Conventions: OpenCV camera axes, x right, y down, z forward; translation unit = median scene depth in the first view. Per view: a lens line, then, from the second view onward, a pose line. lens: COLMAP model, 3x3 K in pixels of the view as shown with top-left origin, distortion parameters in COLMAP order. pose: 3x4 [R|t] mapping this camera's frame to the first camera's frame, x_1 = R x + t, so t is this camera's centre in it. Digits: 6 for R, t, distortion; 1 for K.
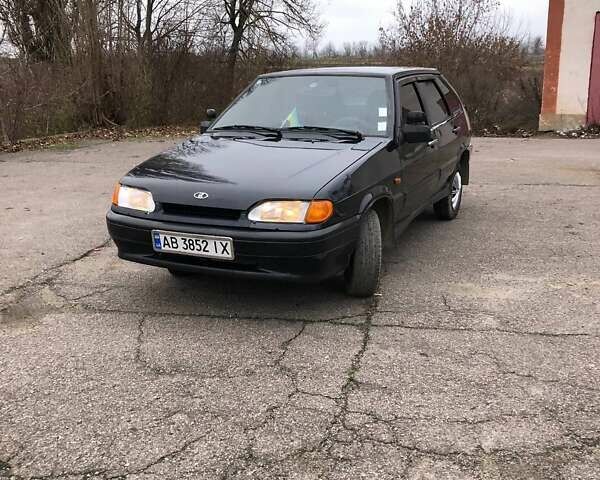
lens RADIAL K [[670.3, 0, 300.2], [0, 670.3, 244.6], [0, 0, 1]] dist [0.029394, 0.000000]
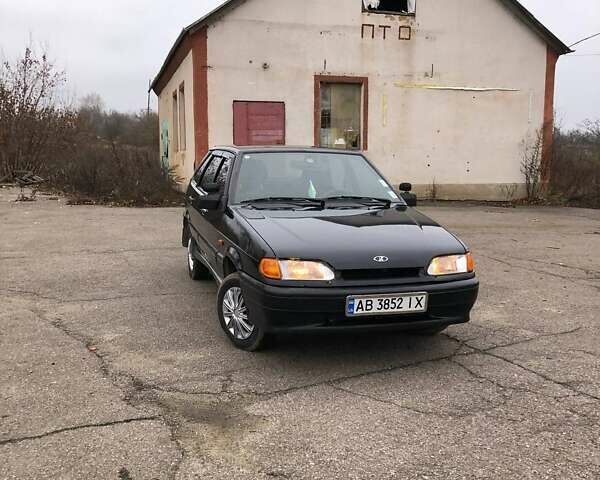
lens RADIAL K [[670.3, 0, 304.7], [0, 670.3, 236.5], [0, 0, 1]] dist [0.029394, 0.000000]
pose [[0.743792, -0.066426, 0.665102, -0.957433], [0.143739, 0.987665, -0.062103, -0.058673], [-0.652773, 0.141793, 0.744165, 0.256919]]
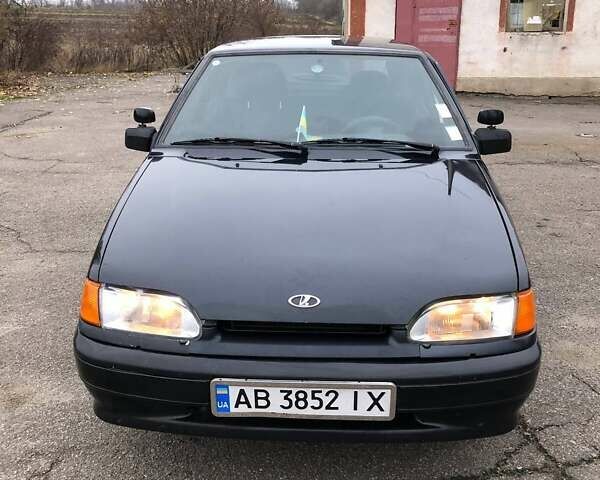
lens RADIAL K [[670.3, 0, 293.8], [0, 670.3, 238.6], [0, 0, 1]] dist [0.029394, 0.000000]
pose [[0.924108, -0.104763, 0.367491, -0.339002], [0.083645, 0.993820, 0.072977, -0.159477], [-0.372865, -0.036700, 0.927159, 0.513578]]
